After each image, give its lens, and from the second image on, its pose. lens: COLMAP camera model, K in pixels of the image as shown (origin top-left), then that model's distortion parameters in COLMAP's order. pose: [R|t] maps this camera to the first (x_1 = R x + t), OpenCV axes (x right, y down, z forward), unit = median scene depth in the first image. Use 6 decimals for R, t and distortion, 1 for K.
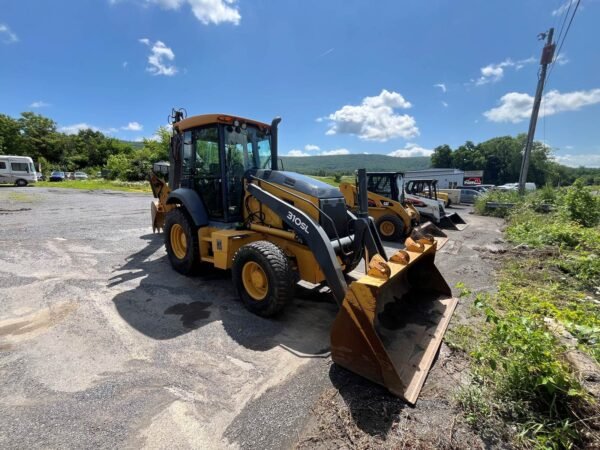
lens RADIAL K [[247.4, 0, 301.8], [0, 247.4, 226.0], [0, 0, 1]] dist [-0.000271, 0.000588]
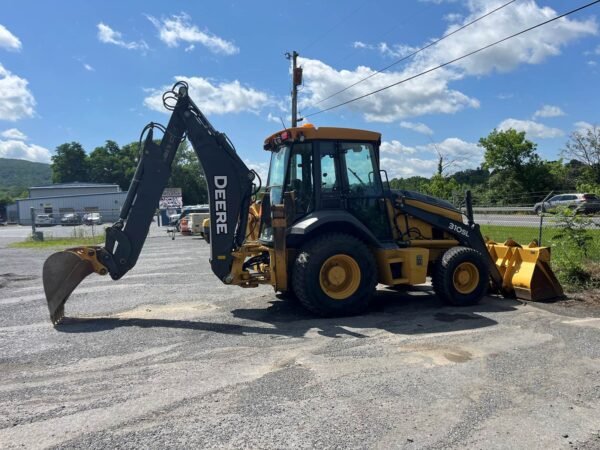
lens RADIAL K [[457.4, 0, 301.0], [0, 457.4, 227.1], [0, 0, 1]] dist [0.070872, -0.096625]
pose [[0.520778, -0.061301, 0.851488, -2.972866], [0.171634, 0.984571, -0.034091, -0.107713], [-0.836261, 0.163899, 0.523264, 0.515949]]
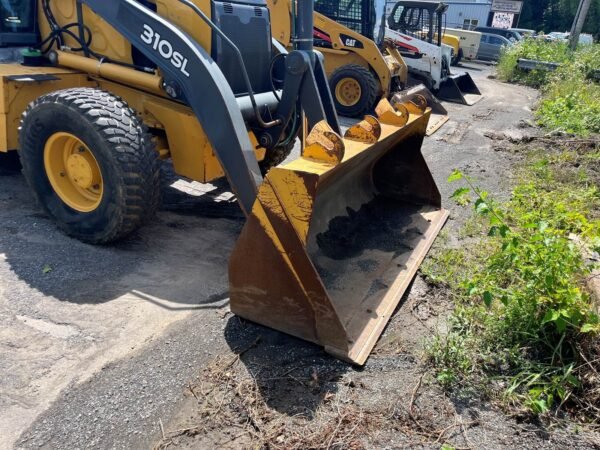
lens RADIAL K [[457.4, 0, 301.0], [0, 457.4, 227.1], [0, 0, 1]] dist [0.070872, -0.096625]
pose [[0.971964, -0.009017, 0.234957, 0.029827], [-0.056696, 0.960793, 0.271410, 0.063452], [-0.228192, -0.277121, 0.933345, 0.047979]]
